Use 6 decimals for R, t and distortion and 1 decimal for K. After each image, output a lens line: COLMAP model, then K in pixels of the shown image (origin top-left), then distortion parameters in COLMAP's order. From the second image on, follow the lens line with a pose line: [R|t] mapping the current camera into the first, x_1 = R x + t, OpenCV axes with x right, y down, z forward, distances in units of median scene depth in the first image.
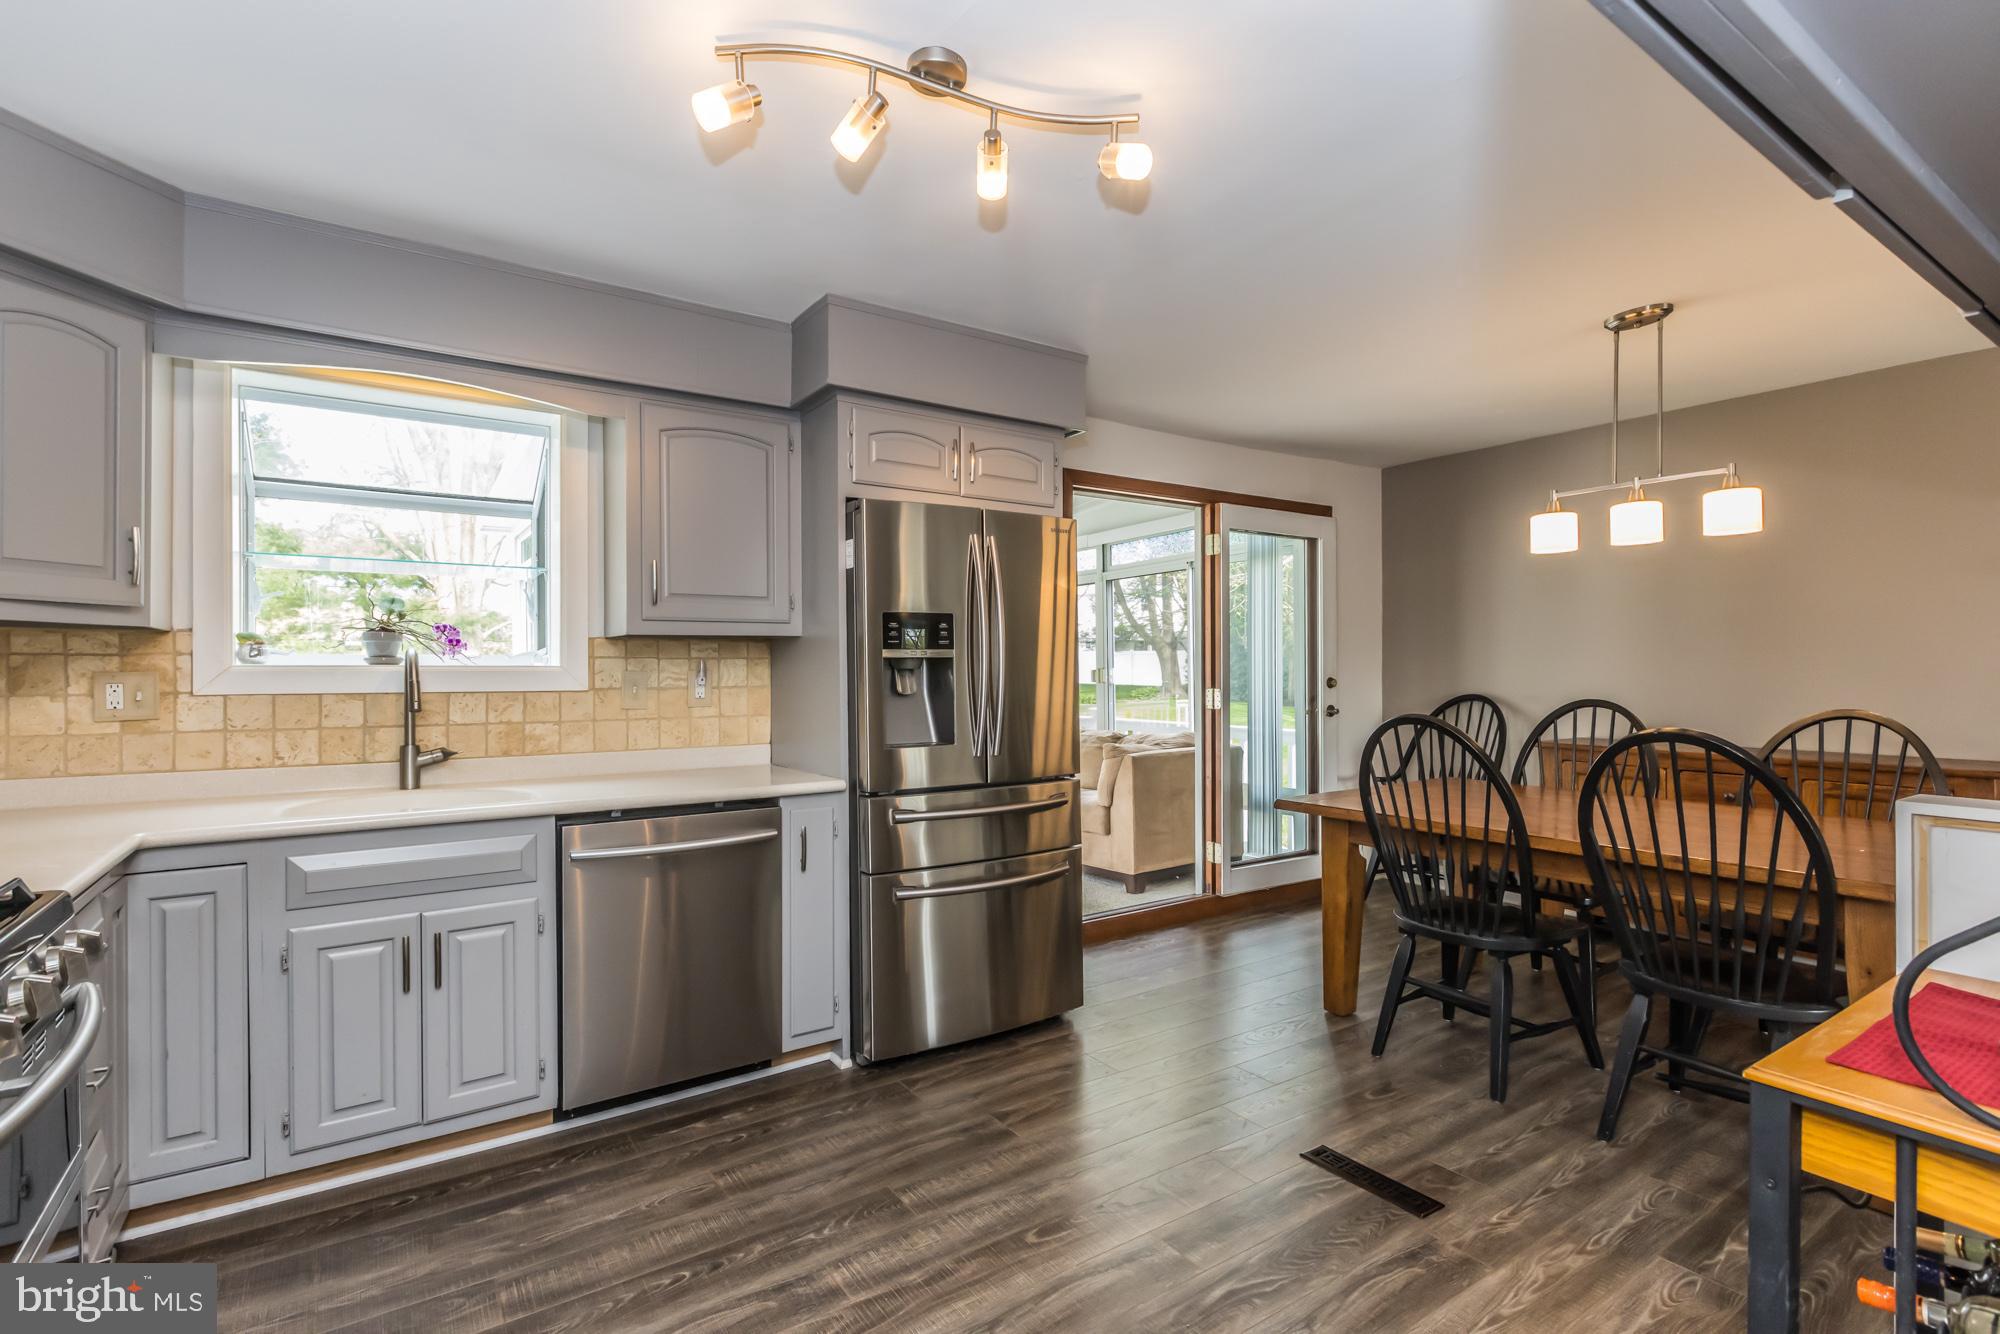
lens RADIAL K [[939.0, 0, 1000.0], [0, 939.0, 667.0], [0, 0, 1]] dist [0.000859, 0.000593]
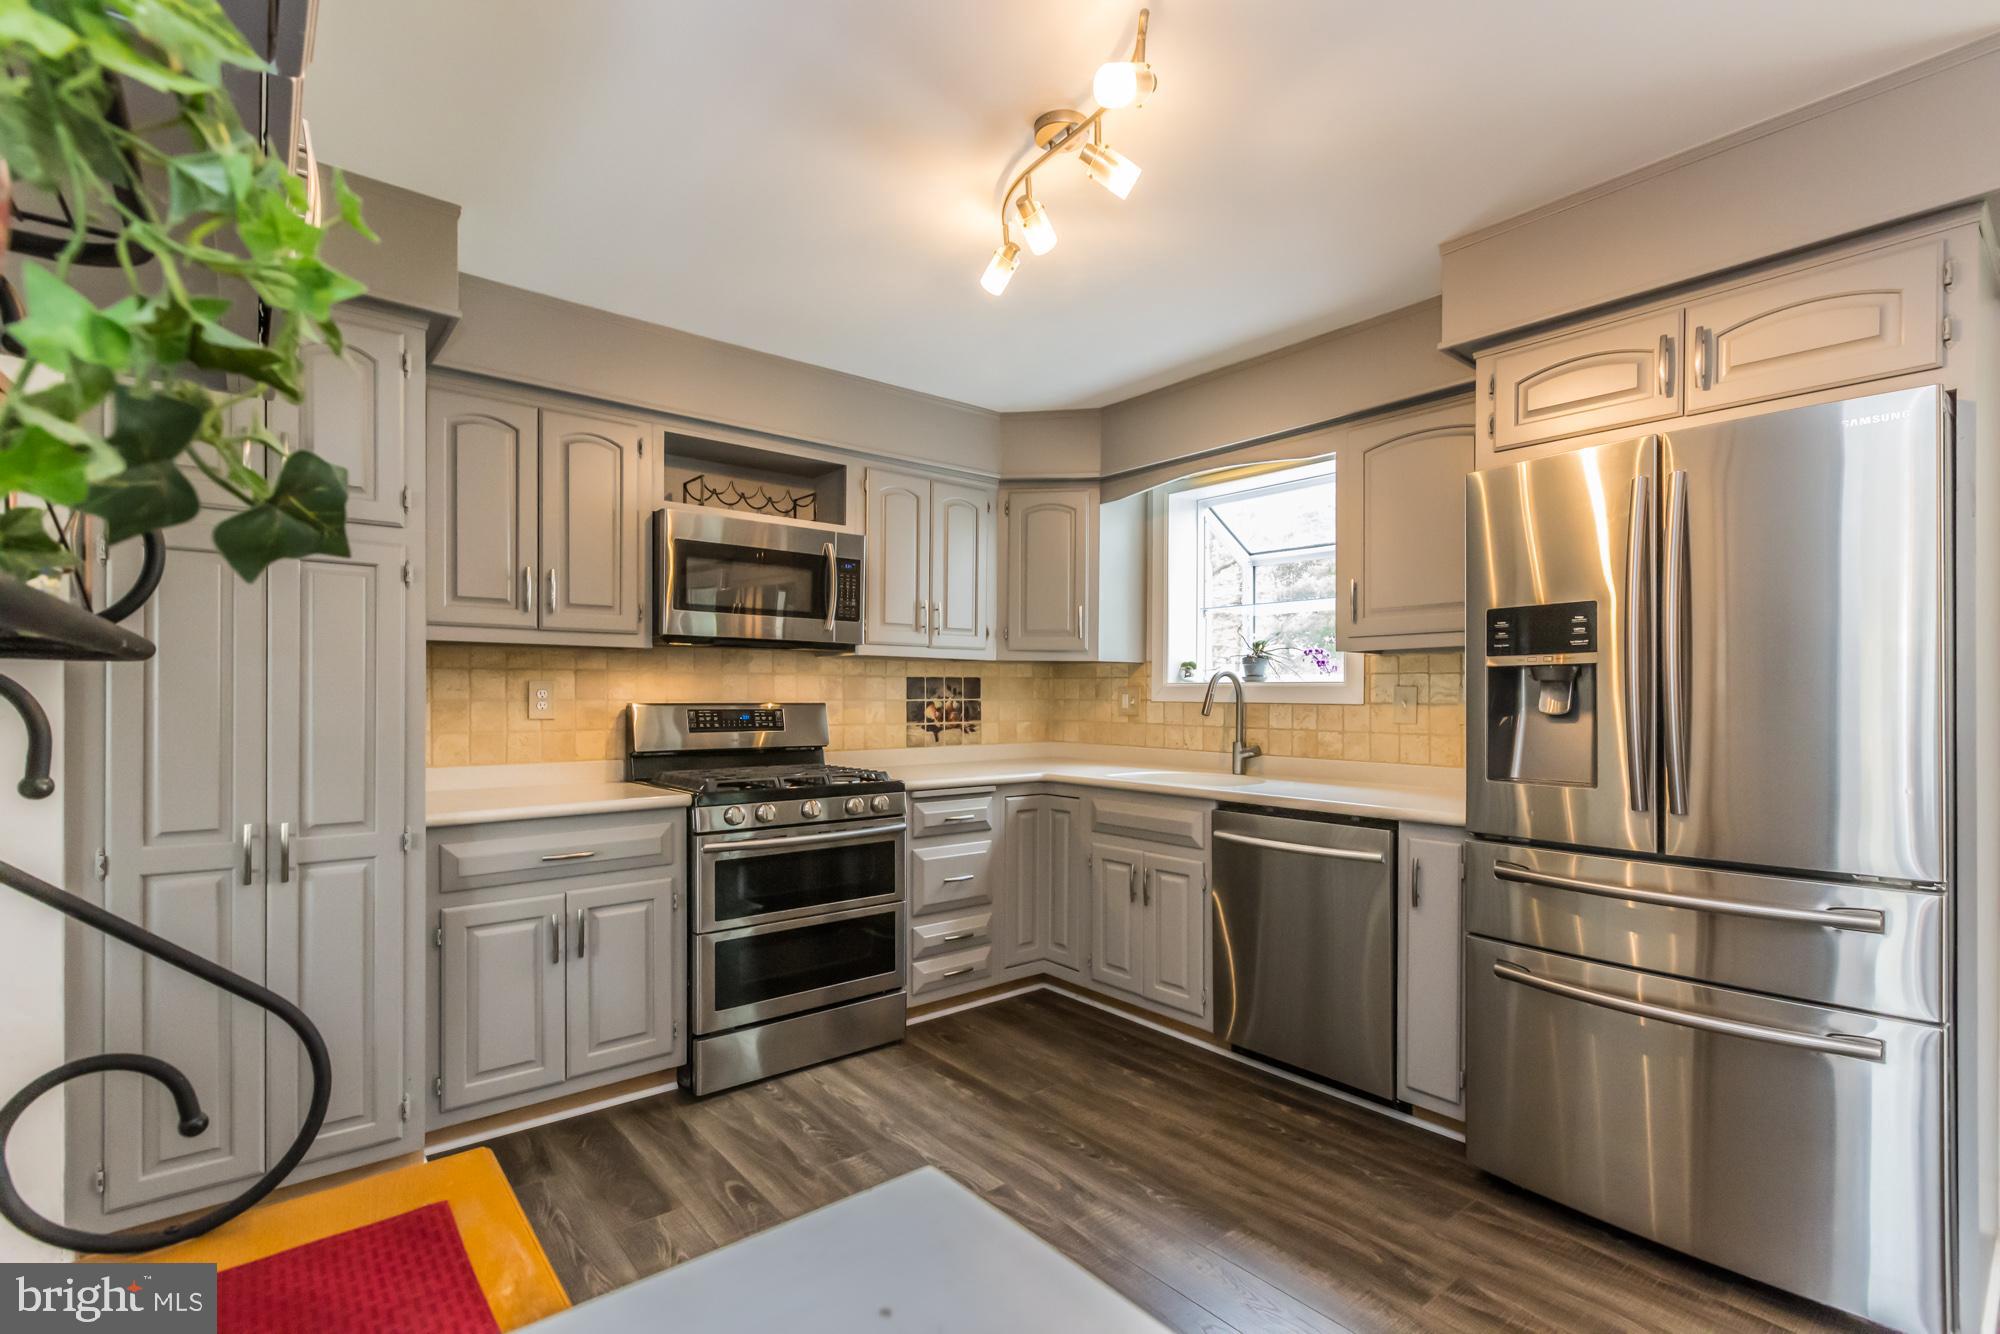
lens RADIAL K [[915.2, 0, 996.8], [0, 915.2, 697.2], [0, 0, 1]] dist [0.001132, 0.000230]
pose [[0.086797, 0.006330, -0.996206, 0.603055], [-0.000876, 0.999980, 0.006278, 0.011205], [0.996226, 0.000328, 0.086801, 0.510207]]
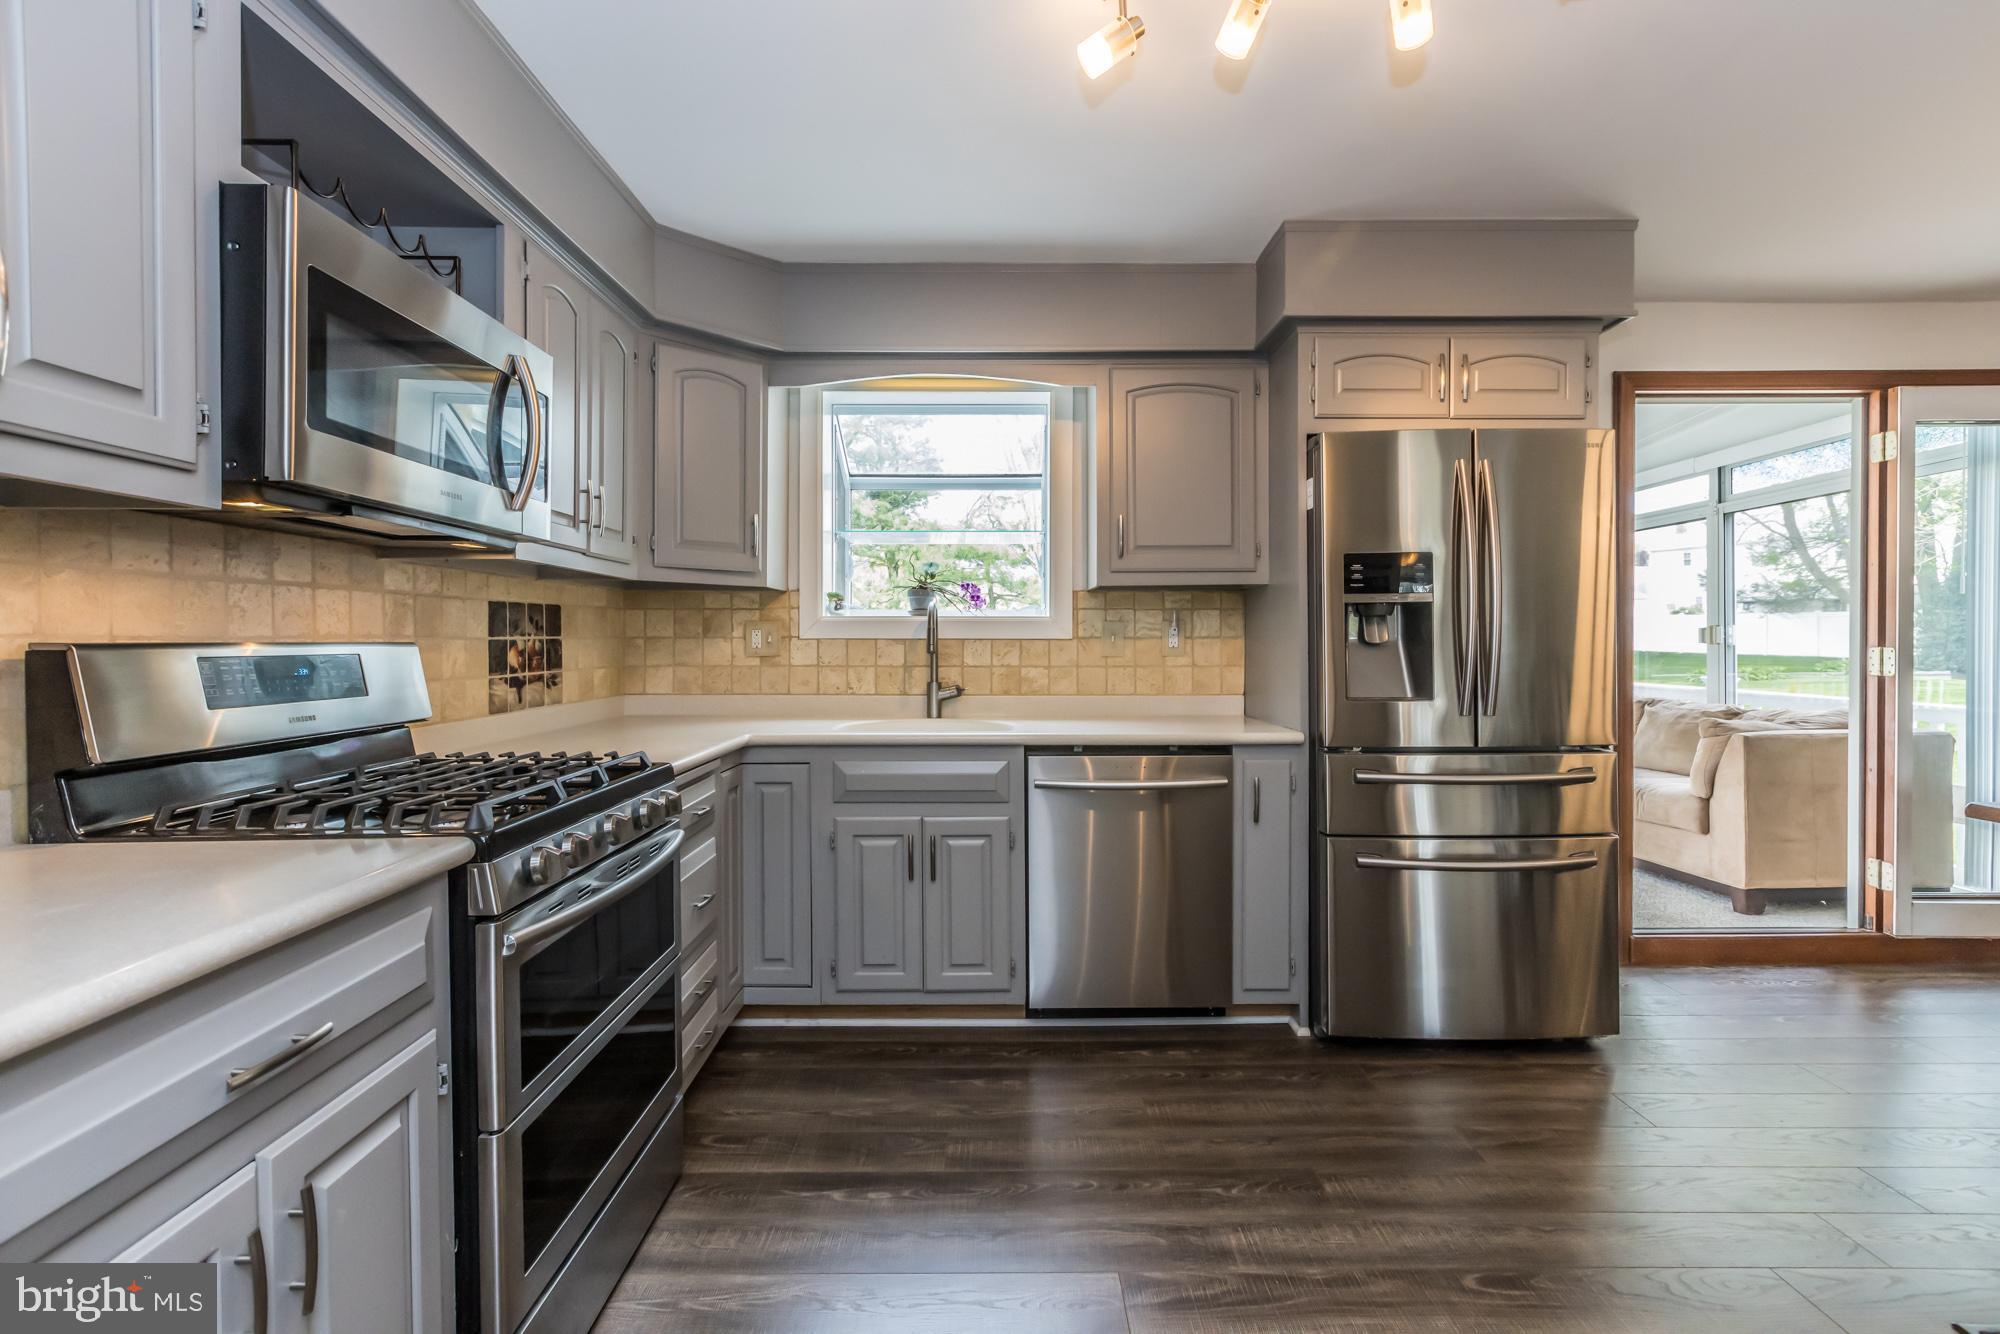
lens RADIAL K [[913.7, 0, 1002.3], [0, 913.7, 644.6], [0, 0, 1]] dist [0.001729, 0.000277]
pose [[0.828892, 0.005816, -0.559378, 0.098749], [0.000264, 0.999942, 0.010789, 0.021021], [0.559409, -0.009091, 0.828842, 0.066495]]
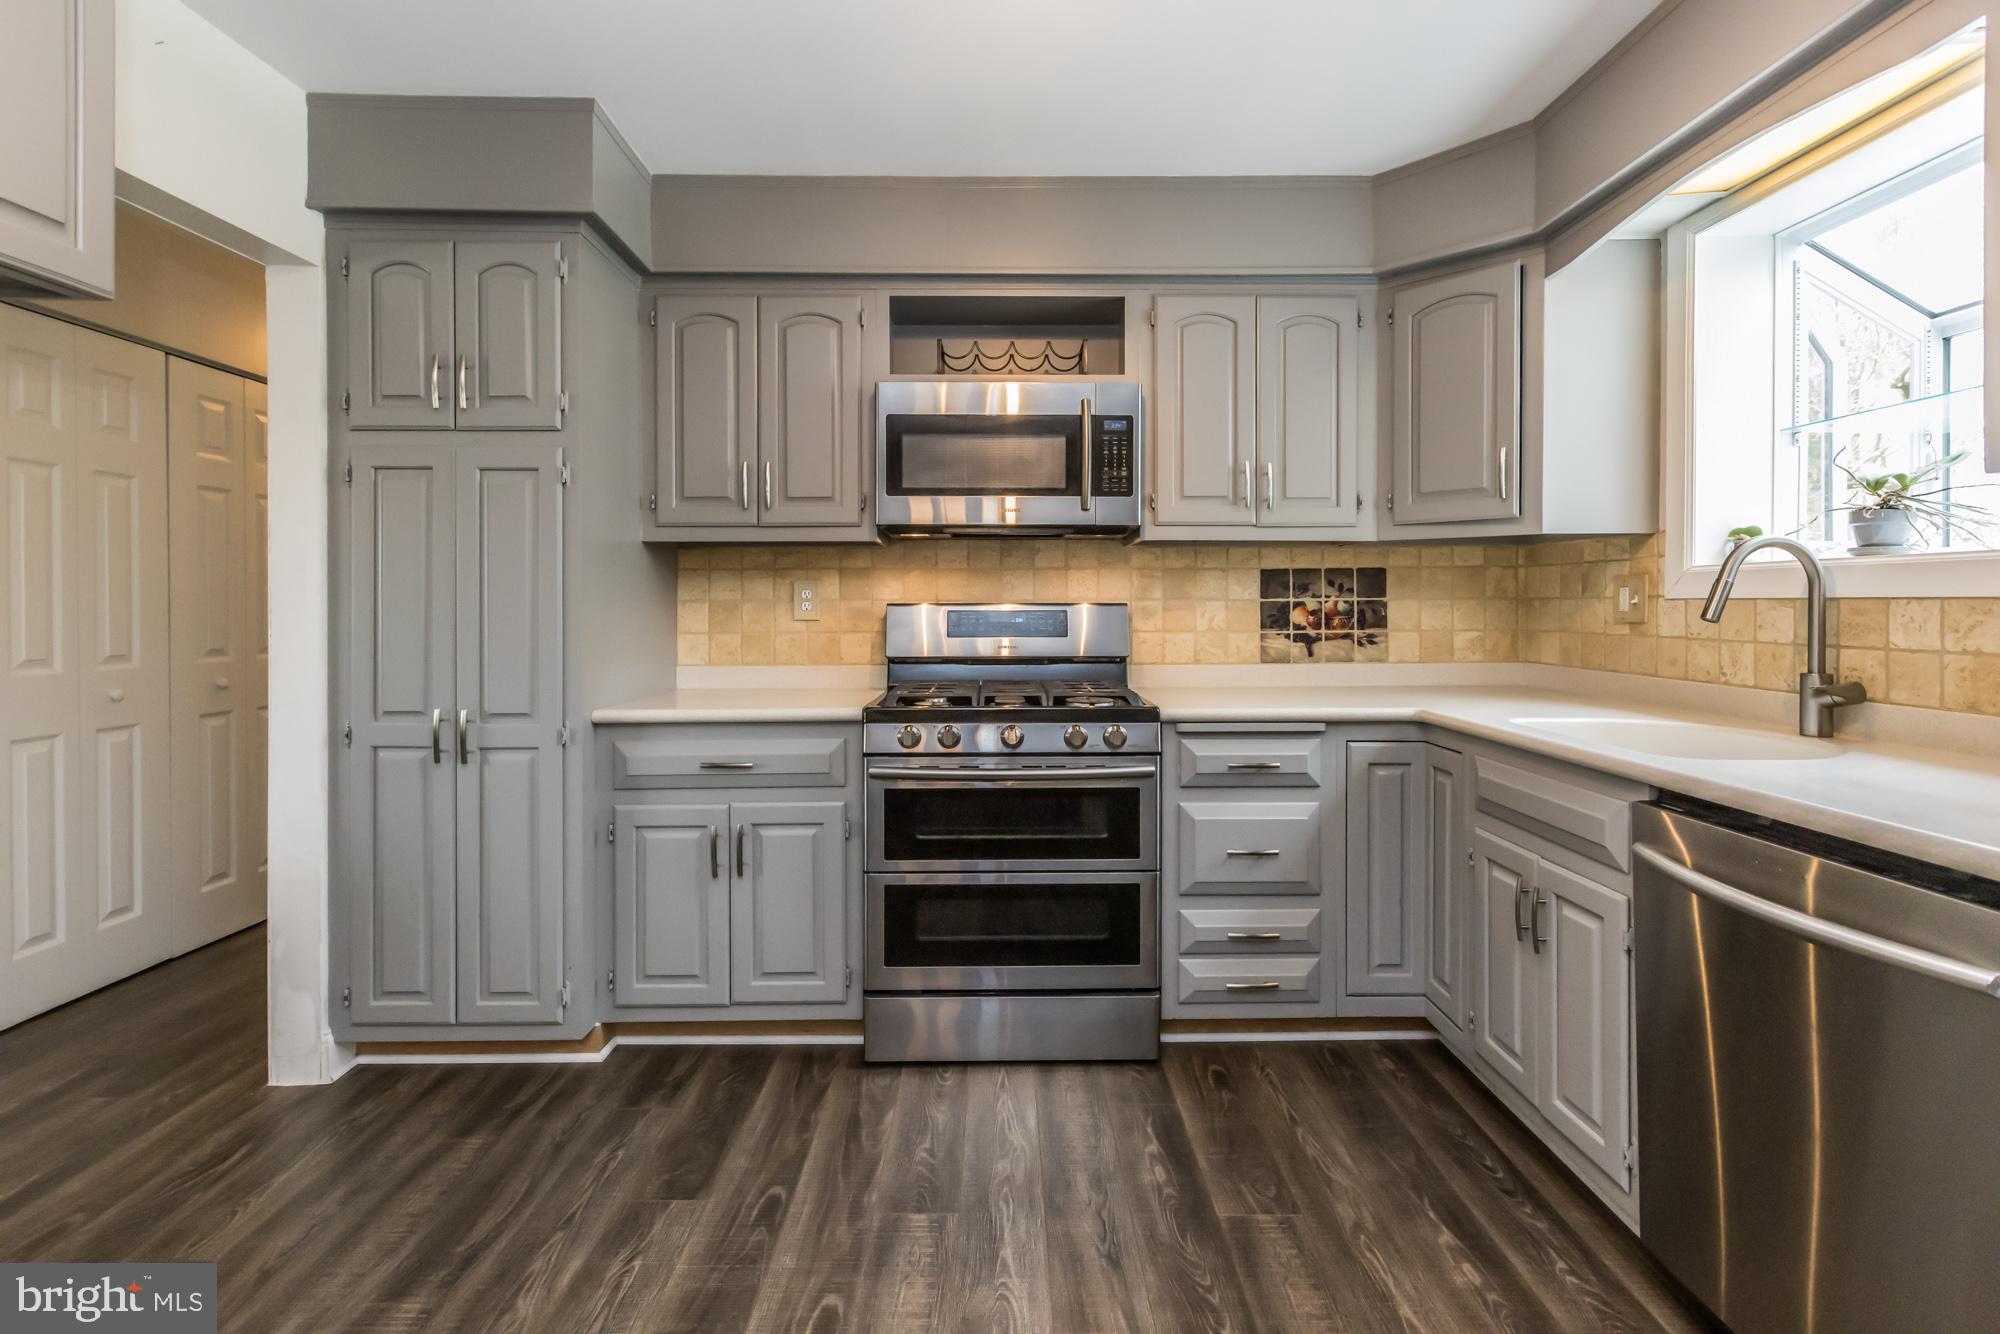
lens RADIAL K [[933.3, 0, 1005.6], [0, 933.3, 610.3], [0, 0, 1]] dist [0.002813, 0.000148]
pose [[-0.560648, 0.010150, -0.827992, 0.256989], [0.007116, 0.999947, 0.007440, 0.025897], [0.828023, -0.001720, -0.560691, 0.839863]]
